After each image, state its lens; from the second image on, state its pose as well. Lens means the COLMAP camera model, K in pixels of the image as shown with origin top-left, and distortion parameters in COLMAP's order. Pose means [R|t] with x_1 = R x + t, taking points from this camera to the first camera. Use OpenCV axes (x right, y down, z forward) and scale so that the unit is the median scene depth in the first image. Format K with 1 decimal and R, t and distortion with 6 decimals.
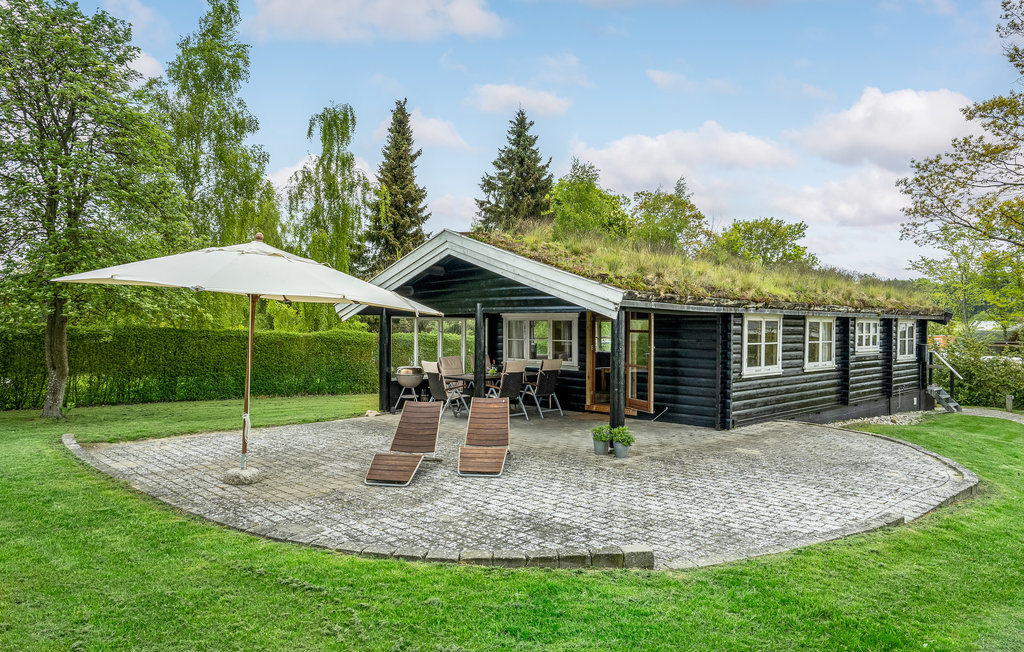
lens RADIAL K [[697.1, 0, 510.5], [0, 697.1, 331.2], [0, 0, 1]] dist [-0.026291, -0.001563]
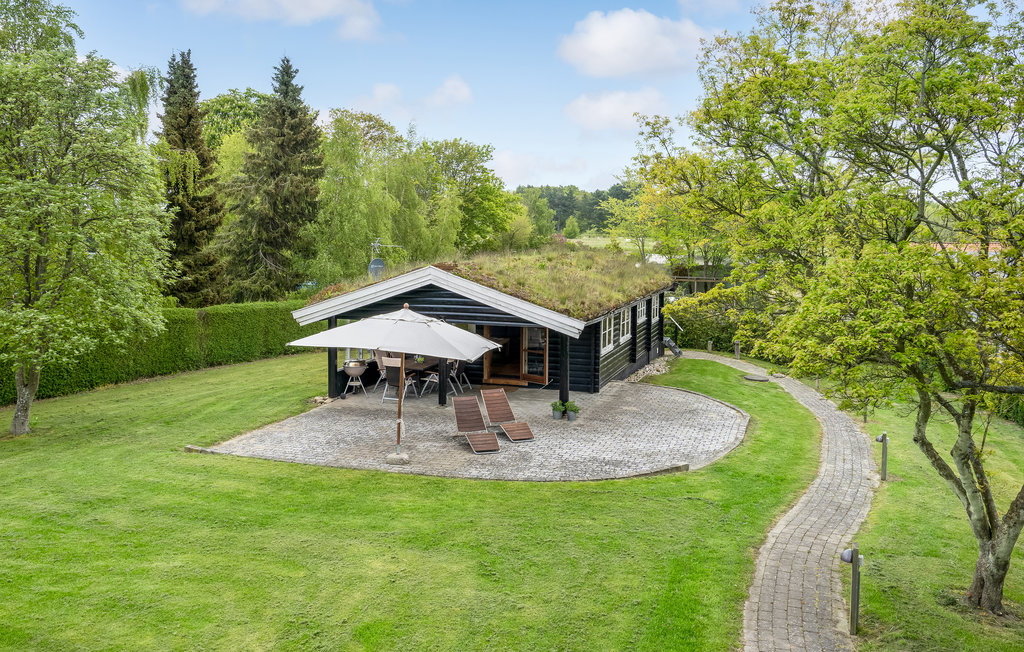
lens RADIAL K [[860.5, 0, 512.4], [0, 860.5, 323.1], [0, 0, 1]] dist [-0.009365, 0.000526]
pose [[0.885688, -0.047059, 0.461890, -0.556752], [-0.000633, 0.994727, 0.102560, -0.157707], [-0.464280, -0.091128, 0.880988, -0.433317]]
